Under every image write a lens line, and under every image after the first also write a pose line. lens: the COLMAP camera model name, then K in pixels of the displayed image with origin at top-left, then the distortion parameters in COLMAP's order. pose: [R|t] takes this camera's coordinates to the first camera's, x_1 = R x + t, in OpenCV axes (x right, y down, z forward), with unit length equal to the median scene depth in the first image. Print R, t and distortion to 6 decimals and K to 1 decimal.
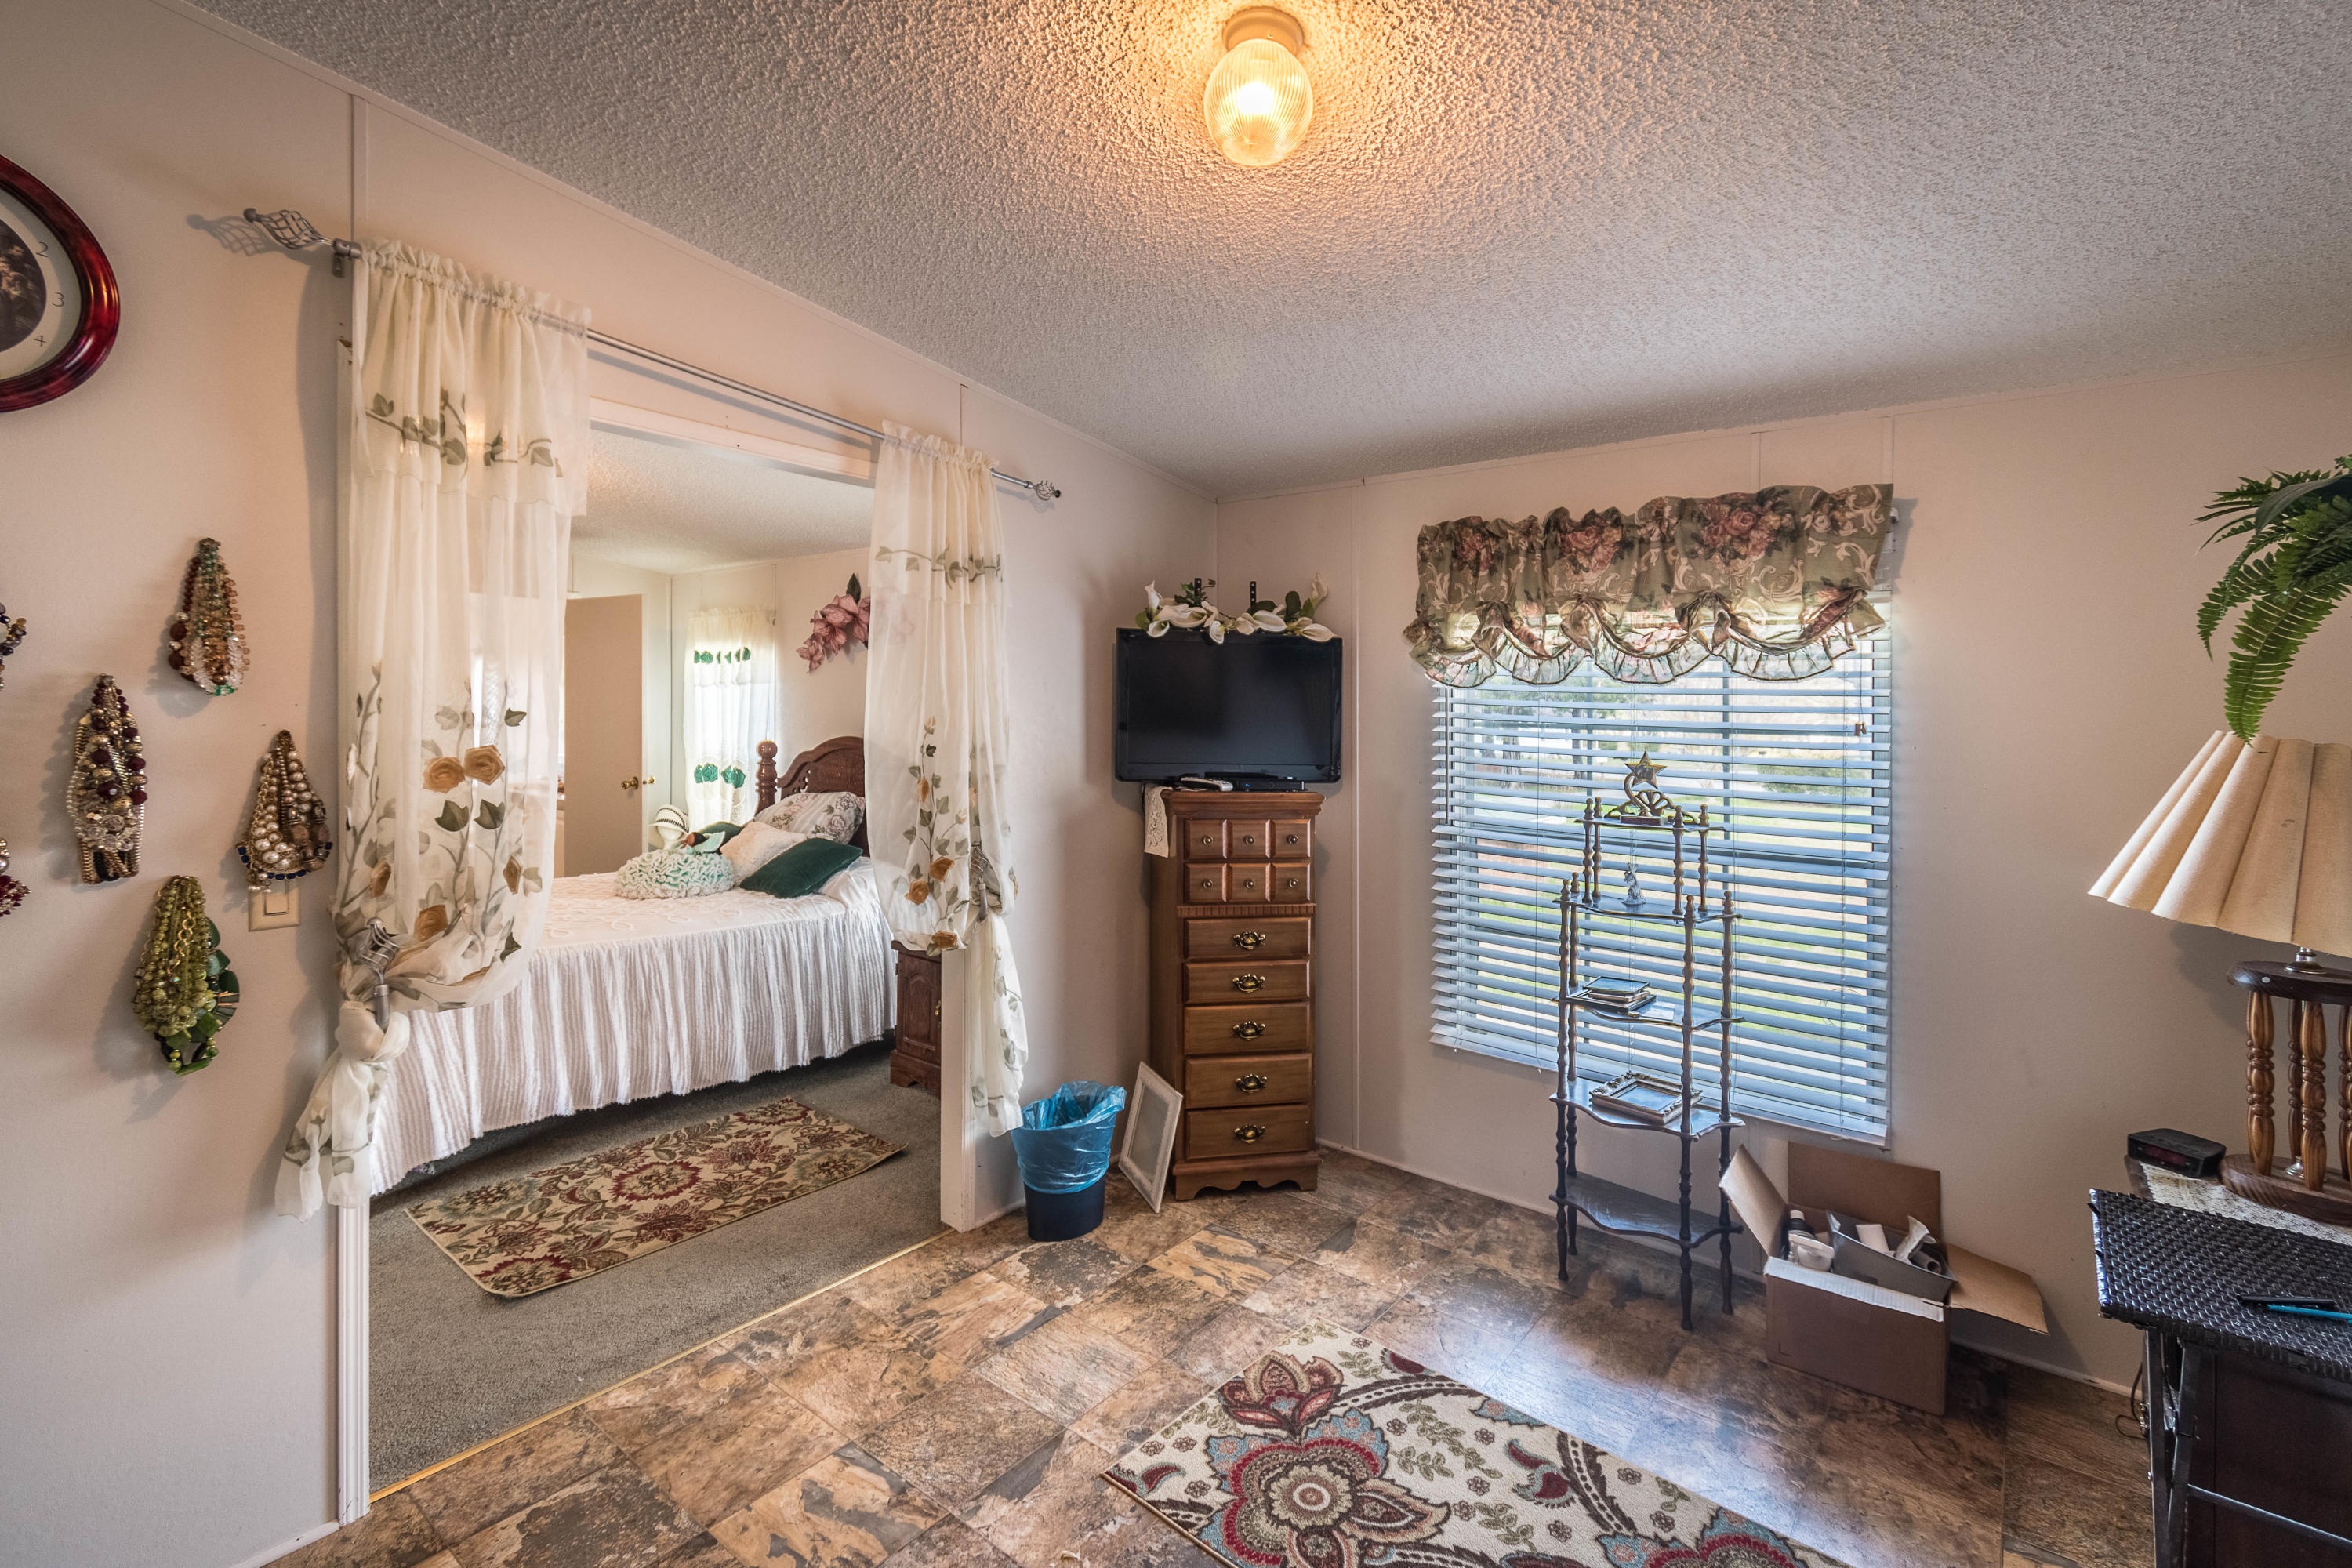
lens RADIAL K [[1193.0, 0, 1262.7], [0, 1193.0, 744.9], [0, 0, 1]] dist [-0.000426, -0.000362]
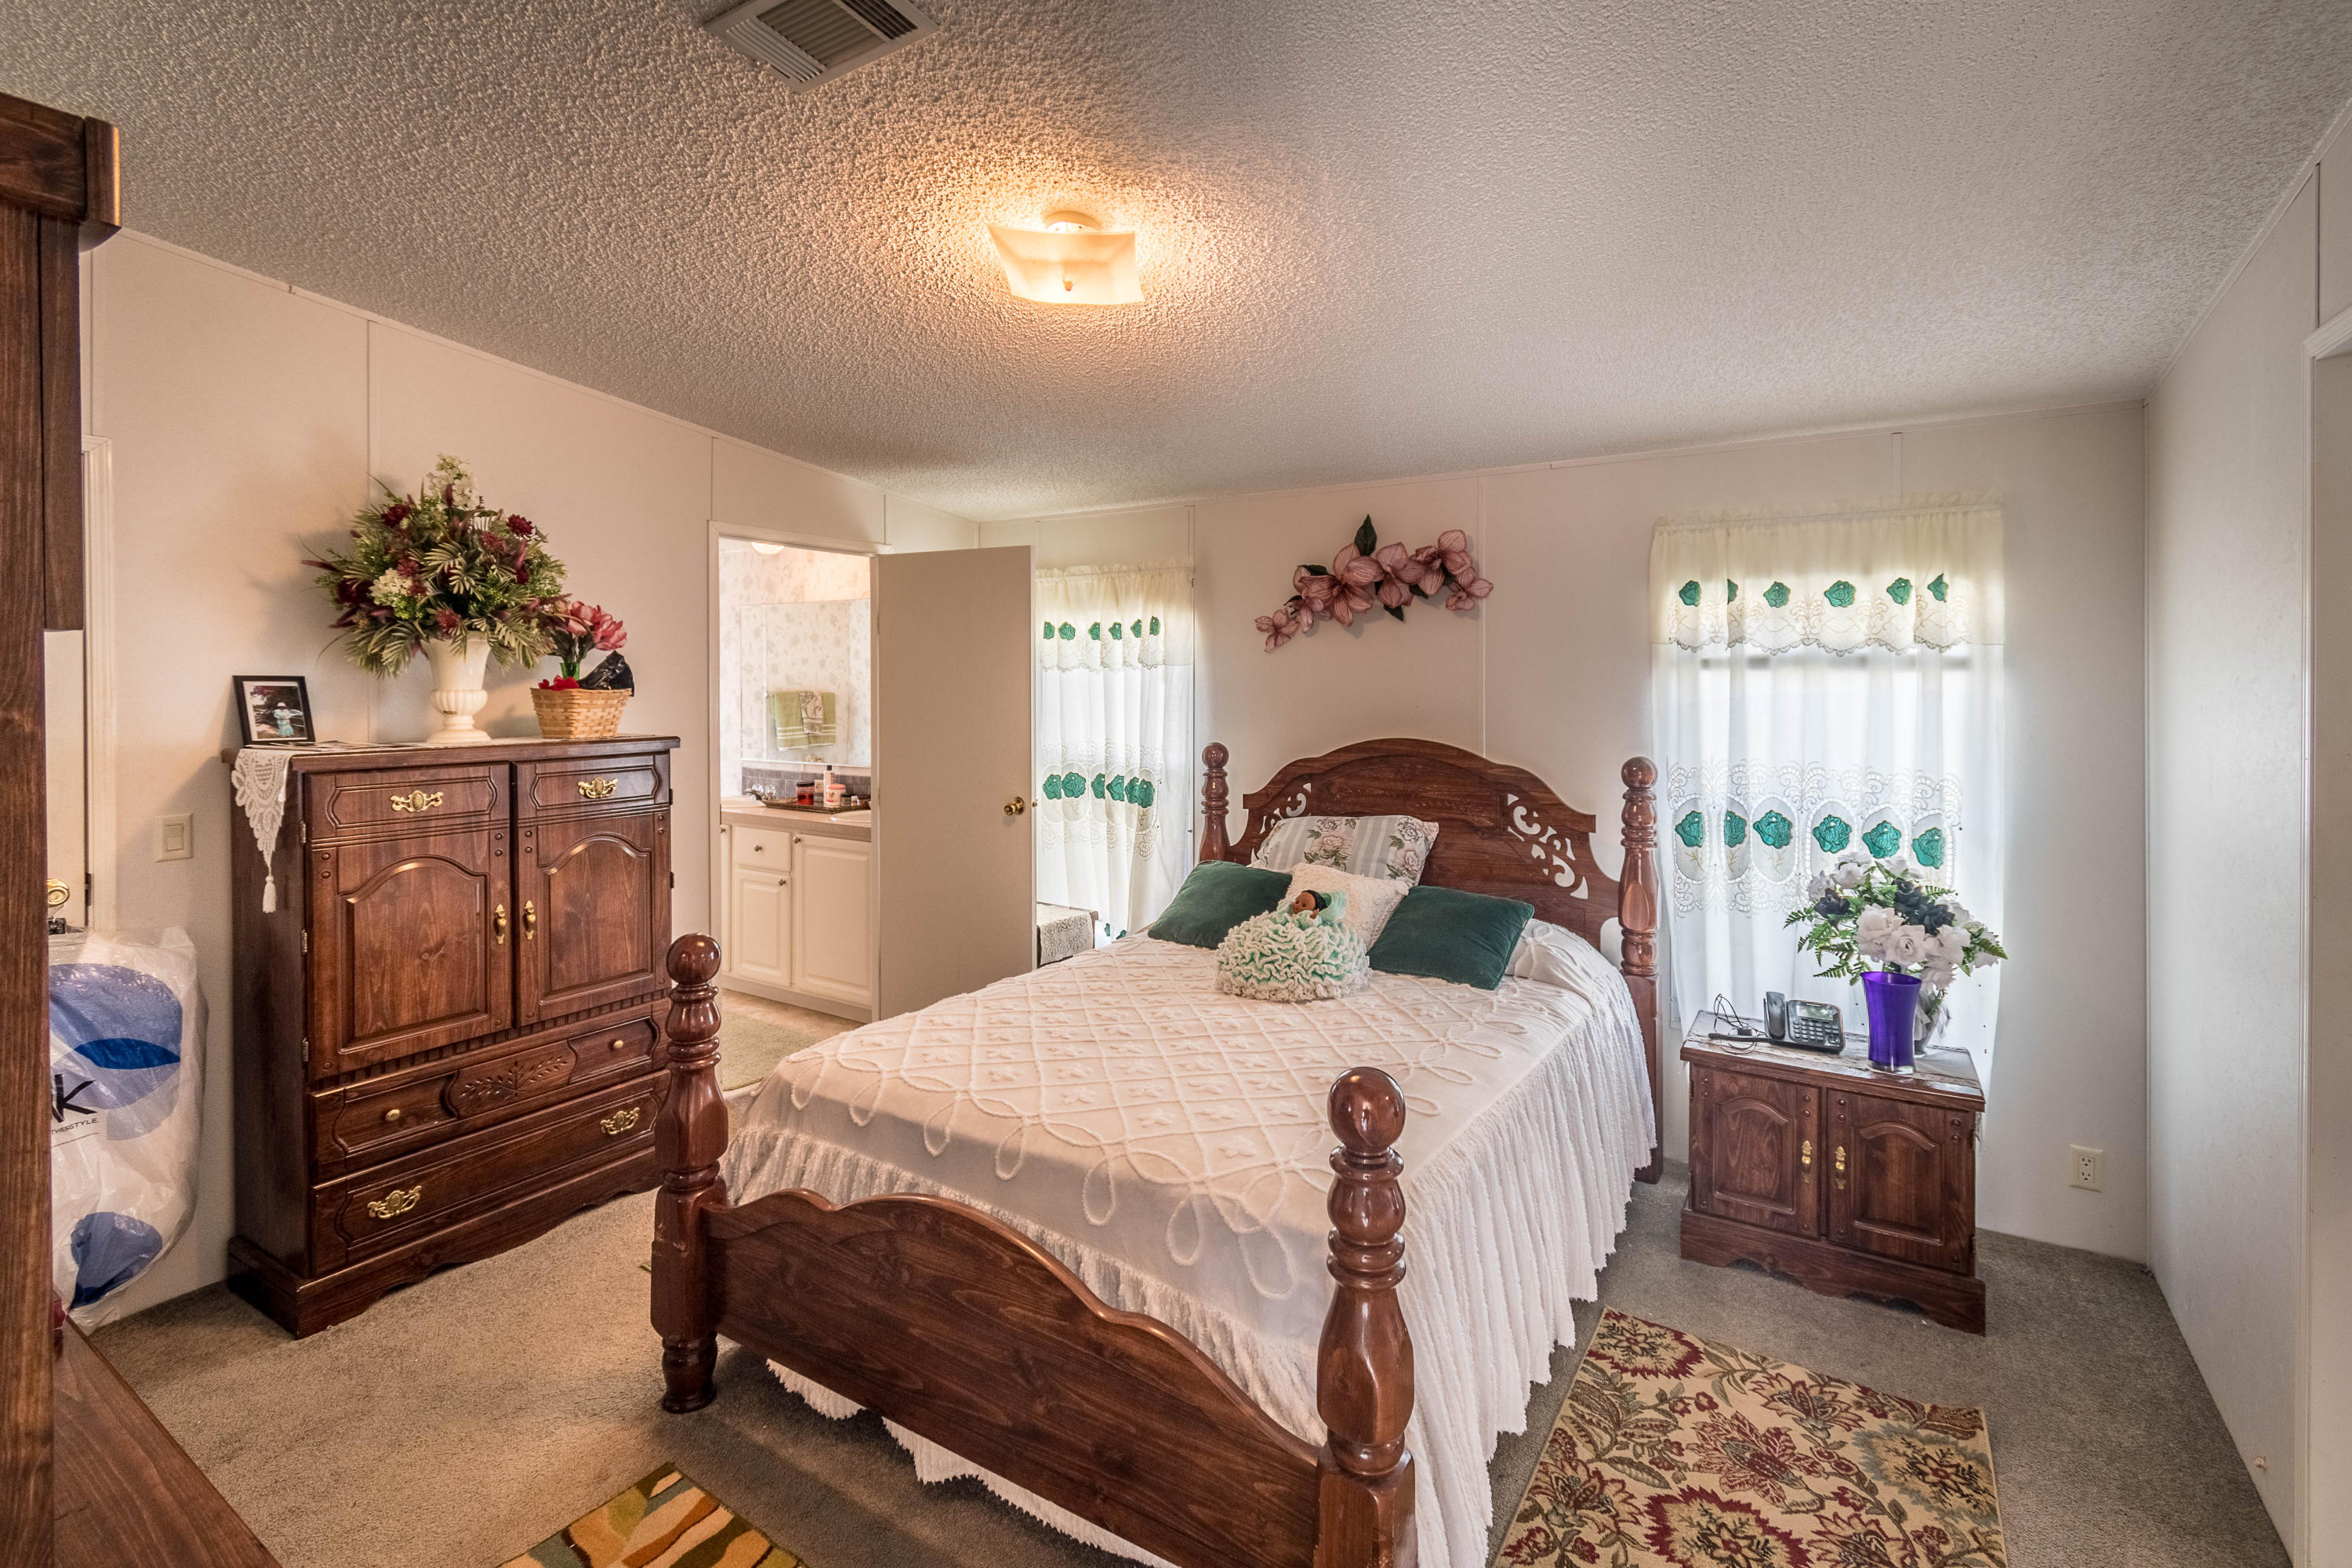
lens RADIAL K [[1143.4, 0, 1181.3], [0, 1143.4, 709.0], [0, 0, 1]] dist [0.000166, -0.000677]
pose [[0.993296, -0.021145, 0.113646, -0.560851], [0.020869, 0.999776, 0.003616, -0.030390], [-0.113697, -0.001220, 0.993515, 0.330818]]
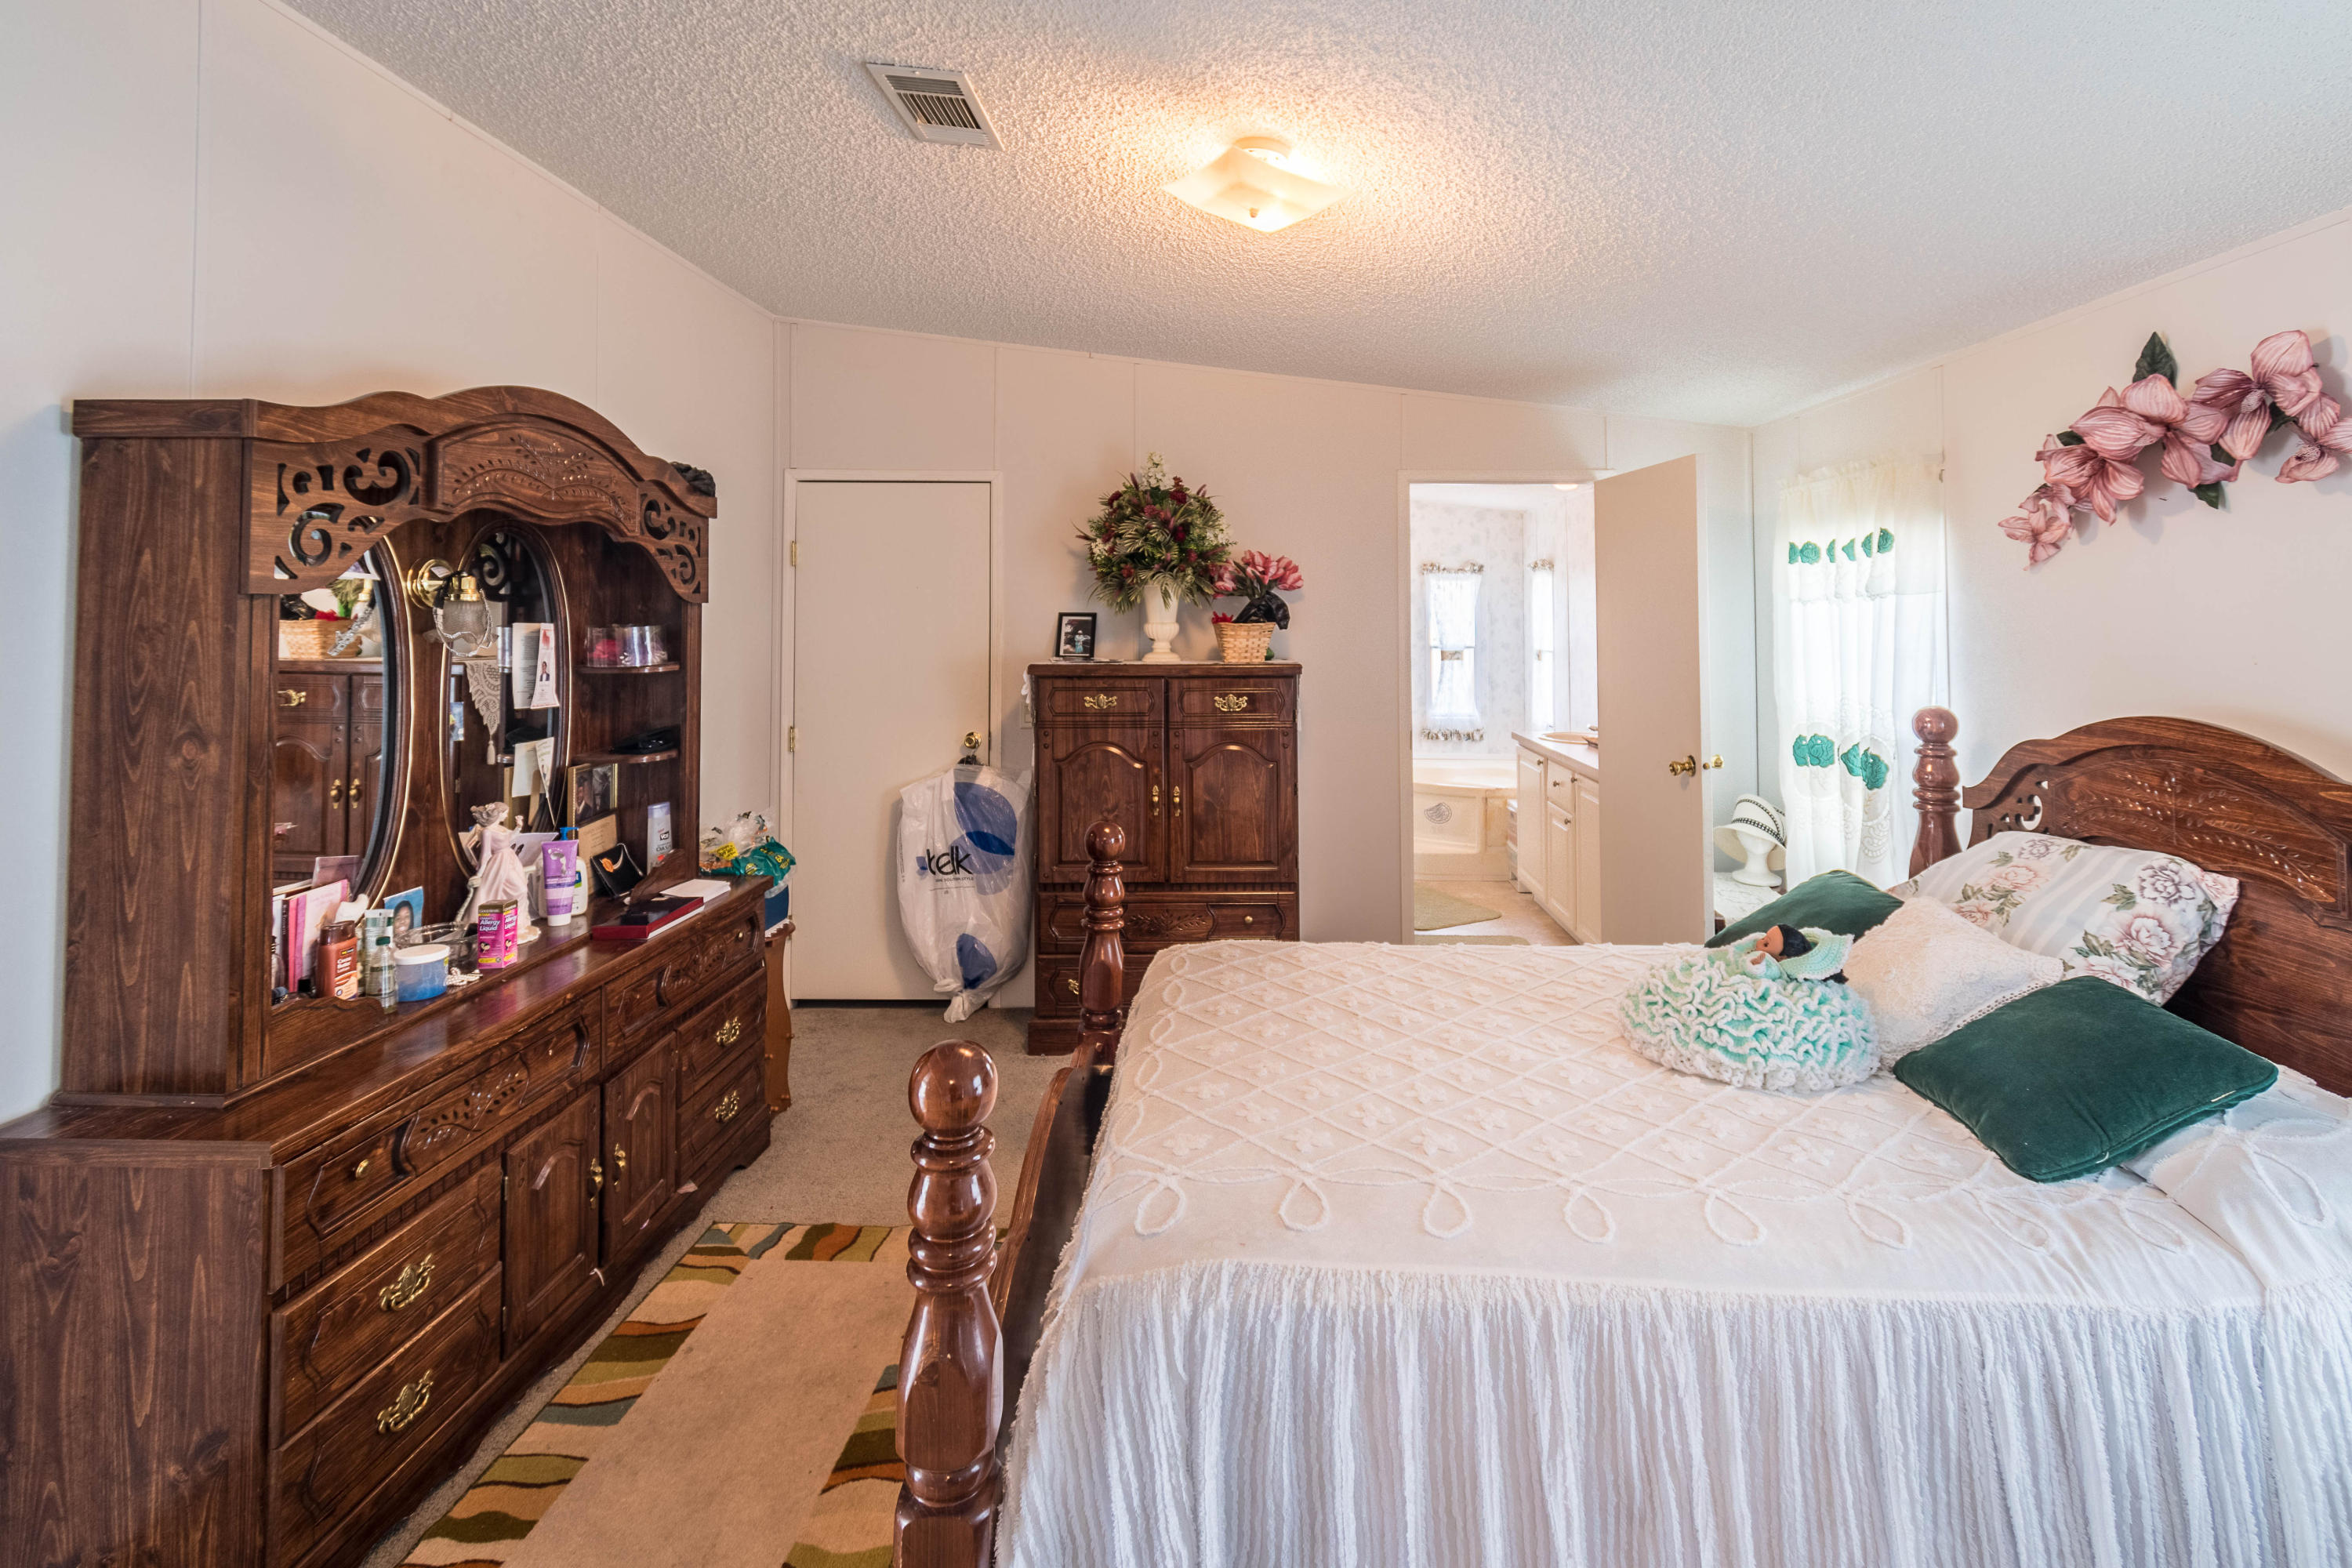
lens RADIAL K [[1138.1, 0, 1185.3], [0, 1138.1, 585.6], [0, 0, 1]] dist [0.000103, -0.000637]
pose [[0.585212, -0.039864, -0.809900, -0.227786], [-0.007969, 0.998460, -0.054903, -0.028347], [0.810841, 0.038585, 0.583993, 0.501190]]
